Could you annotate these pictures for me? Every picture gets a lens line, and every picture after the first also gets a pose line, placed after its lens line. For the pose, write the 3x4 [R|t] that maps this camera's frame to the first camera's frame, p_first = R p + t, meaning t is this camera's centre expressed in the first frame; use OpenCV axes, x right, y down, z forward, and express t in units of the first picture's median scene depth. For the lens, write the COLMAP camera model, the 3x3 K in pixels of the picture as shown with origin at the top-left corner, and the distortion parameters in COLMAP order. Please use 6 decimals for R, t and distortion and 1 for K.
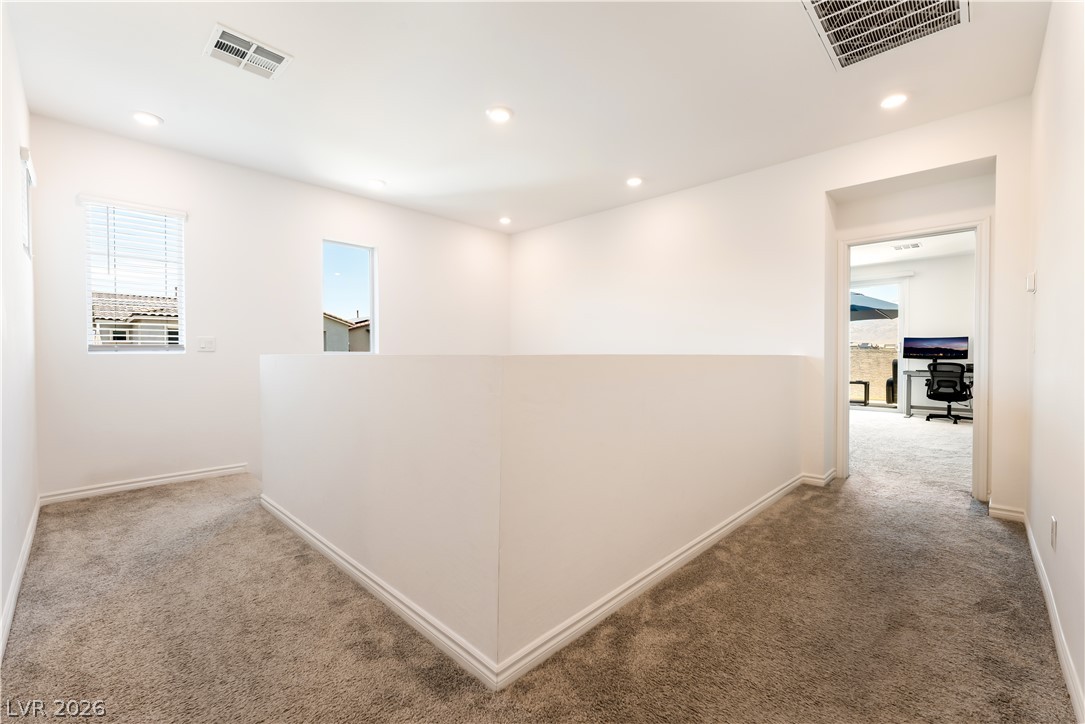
lens RADIAL K [[455.8, 0, 541.6], [0, 455.8, 362.8], [0, 0, 1]] dist [0.001658, 0.000122]
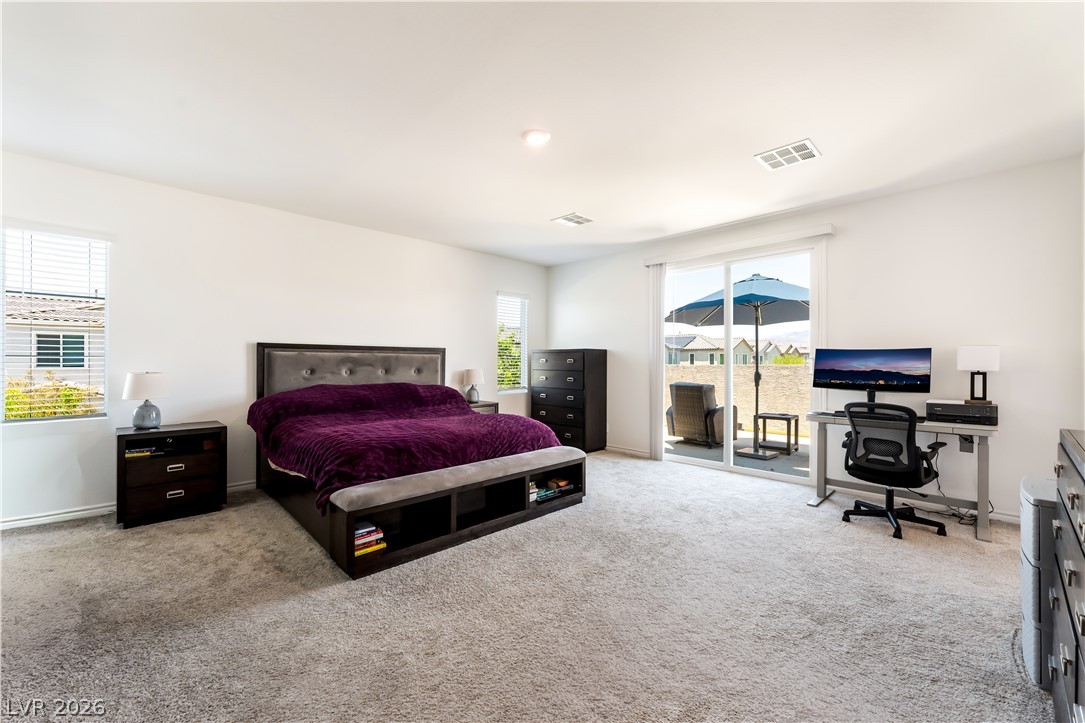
lens RADIAL K [[441.0, 0, 545.2], [0, 441.0, 359.4], [0, 0, 1]] dist [-0.003309, -0.000218]
pose [[0.999460, 0.008409, -0.031770, 0.534838], [-0.009155, 0.999684, -0.023400, -0.029900], [0.031563, 0.023678, 0.999221, 0.513760]]
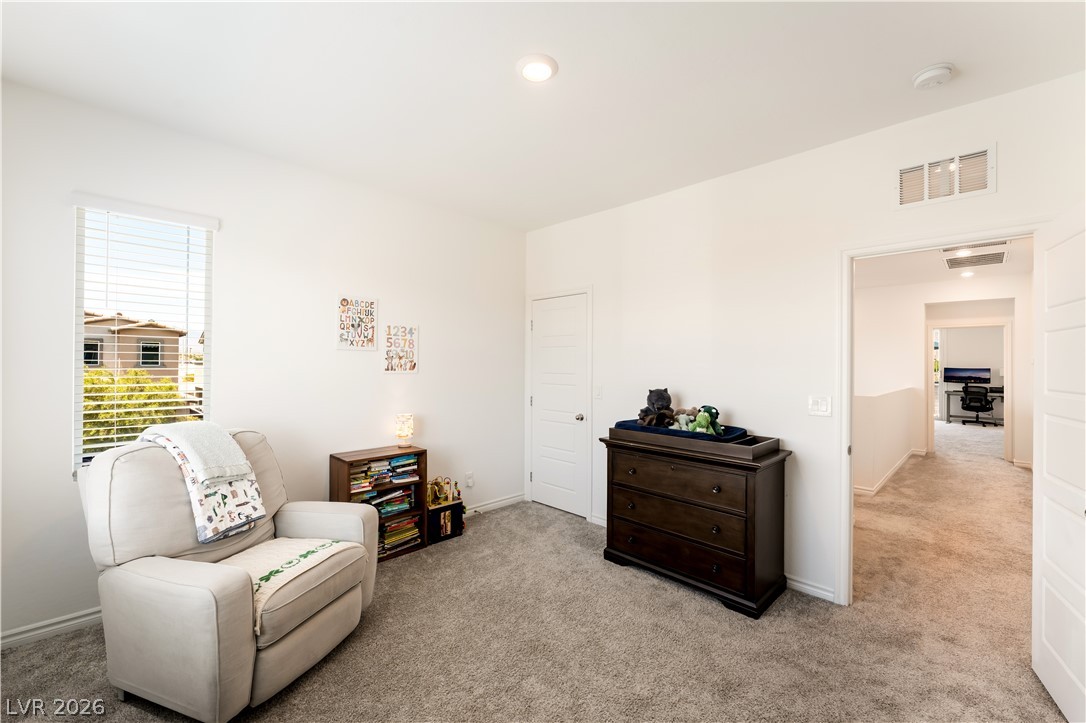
lens RADIAL K [[441.4, 0, 540.8], [0, 441.4, 360.7], [0, 0, 1]] dist [-0.003309, -0.000218]
pose [[0.999758, 0.007842, -0.020544, -0.496684], [-0.008301, 0.999716, -0.022353, -0.038559], [0.020363, 0.022518, 0.999539, -0.461225]]
